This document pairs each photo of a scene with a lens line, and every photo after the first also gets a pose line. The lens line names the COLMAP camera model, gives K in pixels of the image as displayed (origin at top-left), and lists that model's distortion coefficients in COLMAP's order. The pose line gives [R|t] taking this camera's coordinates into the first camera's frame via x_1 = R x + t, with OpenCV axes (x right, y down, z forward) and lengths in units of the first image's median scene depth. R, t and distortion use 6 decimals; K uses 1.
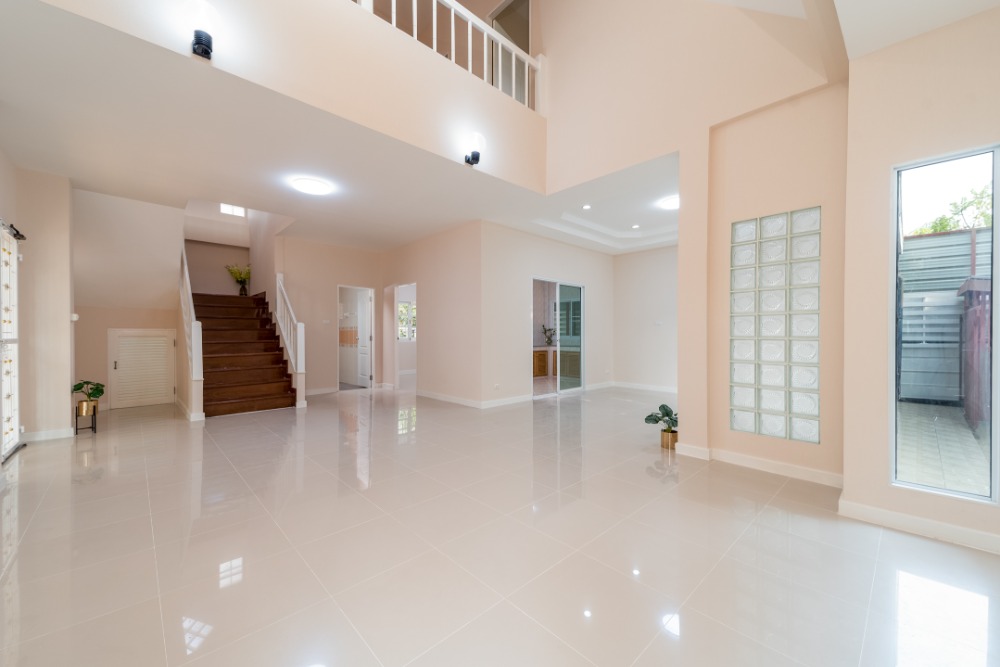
lens RADIAL K [[382.2, 0, 497.7], [0, 382.2, 335.9], [0, 0, 1]] dist [0.003384, 0.000021]
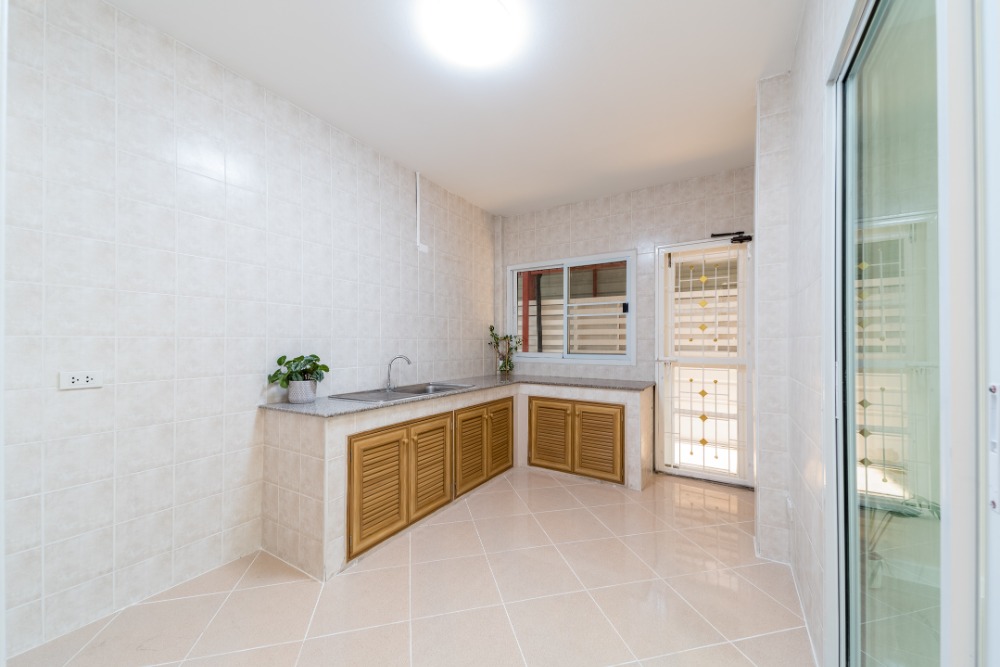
lens RADIAL K [[382.2, 0, 500.2], [0, 382.2, 337.6], [0, 0, 1]] dist [0.003384, 0.000021]
pose [[0.968207, 0.003464, 0.250128, 0.027988], [-0.000591, 0.999933, -0.011560, -0.012277], [-0.250151, 0.011044, 0.968144, 0.631377]]
